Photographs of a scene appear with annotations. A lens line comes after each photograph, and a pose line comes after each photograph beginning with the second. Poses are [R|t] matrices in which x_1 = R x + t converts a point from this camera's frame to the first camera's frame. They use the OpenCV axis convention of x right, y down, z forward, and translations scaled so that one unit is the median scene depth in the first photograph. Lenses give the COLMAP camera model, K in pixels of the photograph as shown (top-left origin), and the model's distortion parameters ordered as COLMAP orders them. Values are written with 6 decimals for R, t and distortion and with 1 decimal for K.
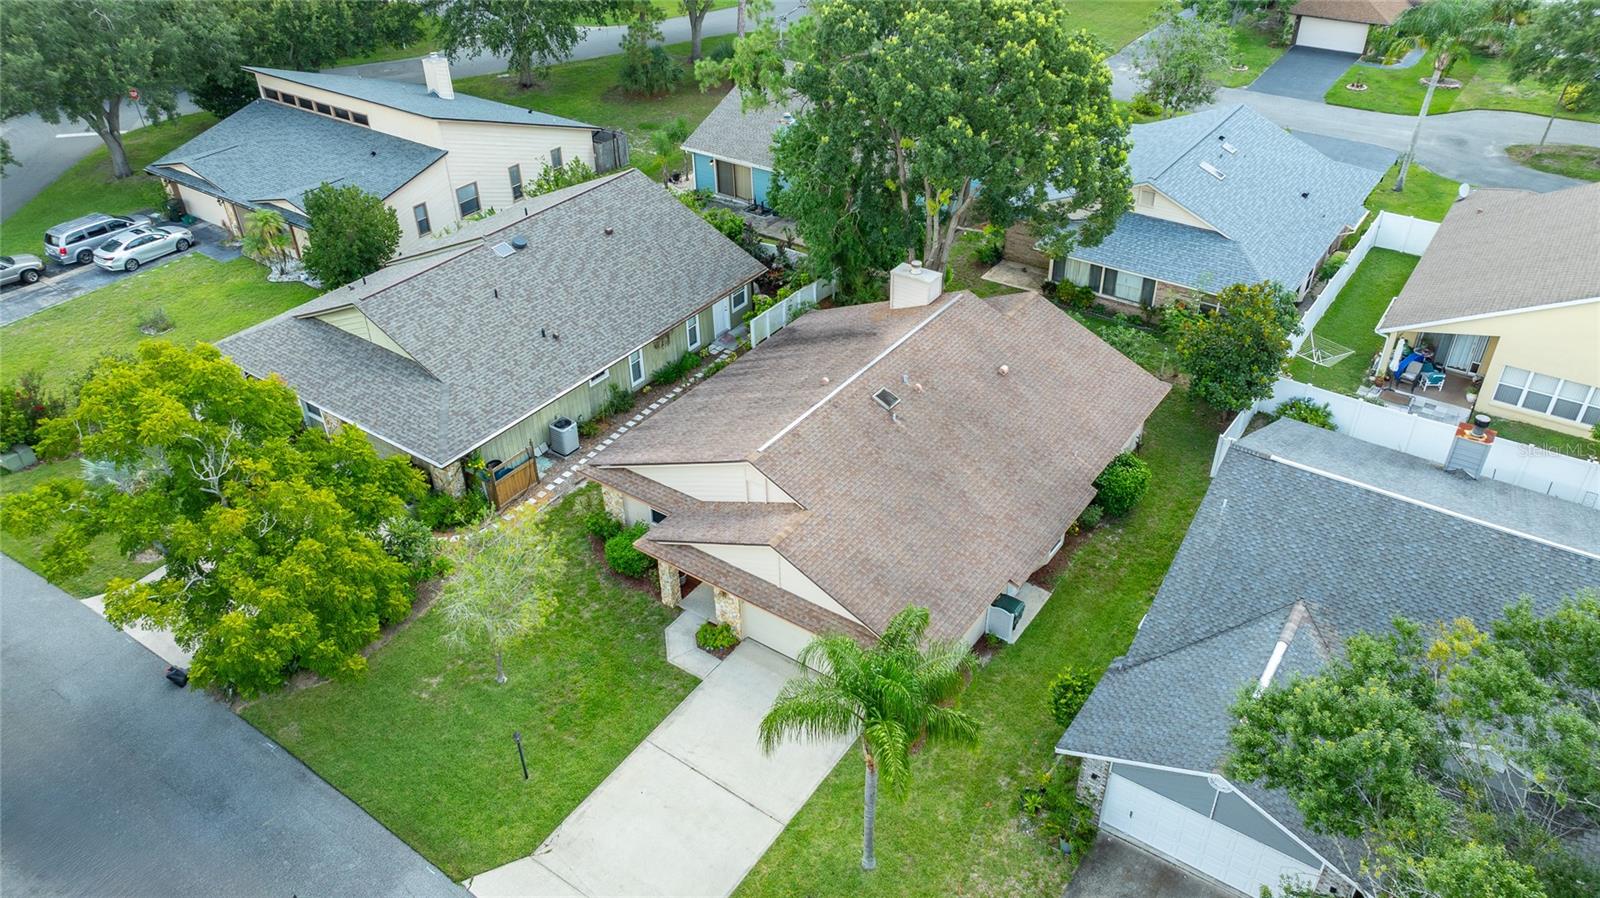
lens RADIAL K [[1155.4, 0, 800.0], [0, 1155.4, 449.0], [0, 0, 1]] dist [-0.036874, 0.000427]
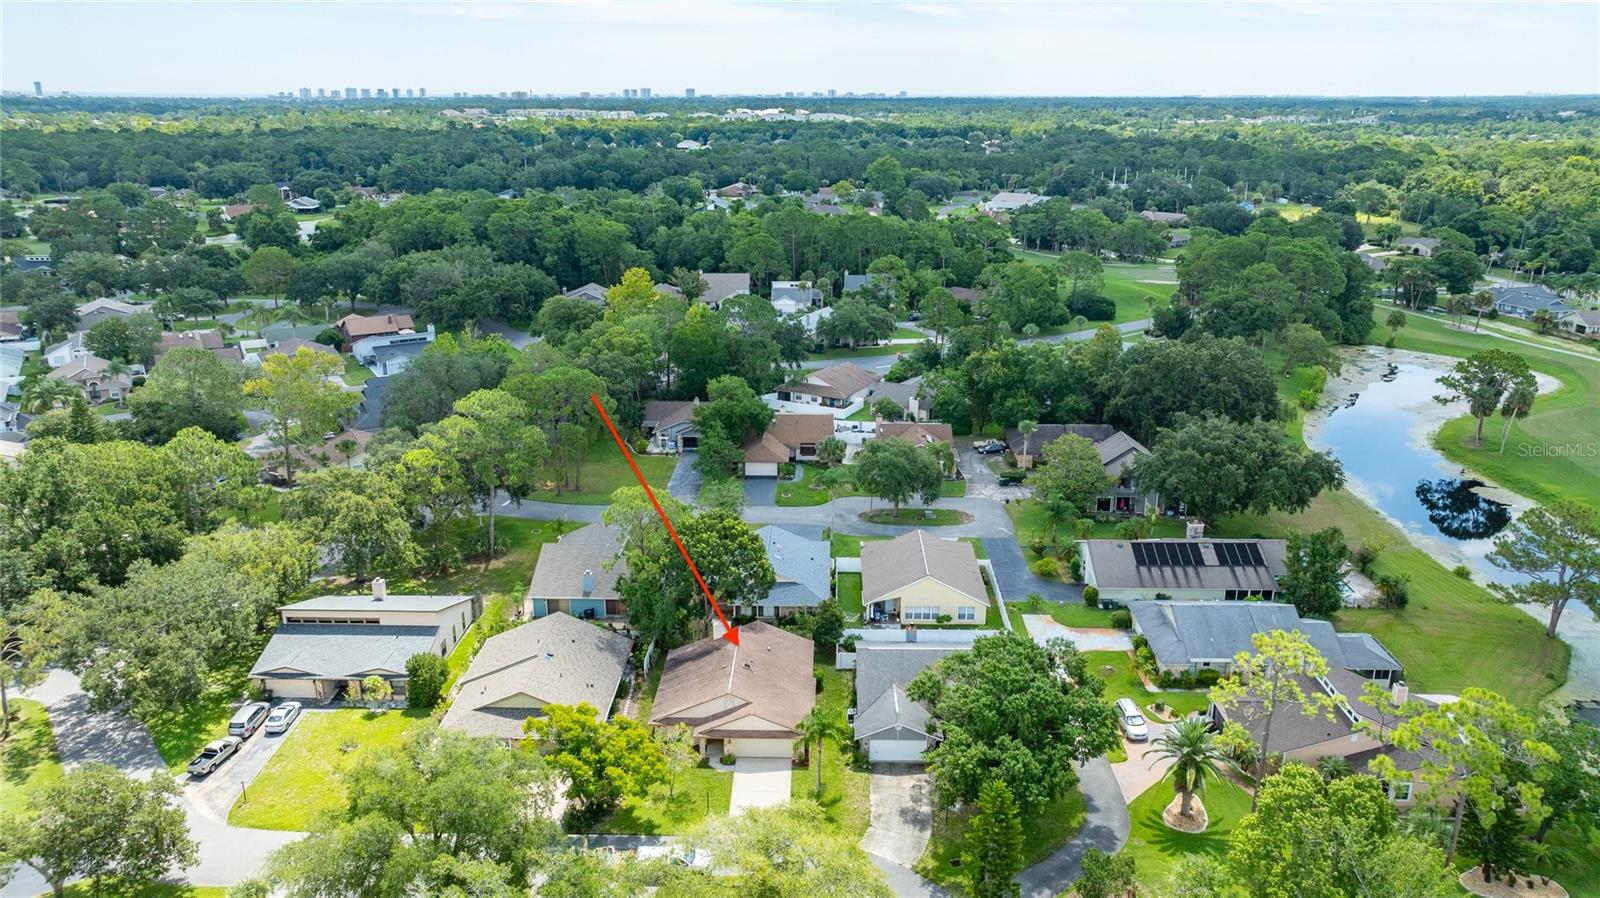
lens RADIAL K [[1155.4, 0, 800.0], [0, 1155.4, 449.0], [0, 0, 1]] dist [-0.036874, 0.000427]
pose [[0.824716, -0.153264, 0.544384, -1.042539], [0.300786, 0.934017, -0.192716, 0.033823], [-0.478927, 0.322679, 0.816399, -1.270803]]
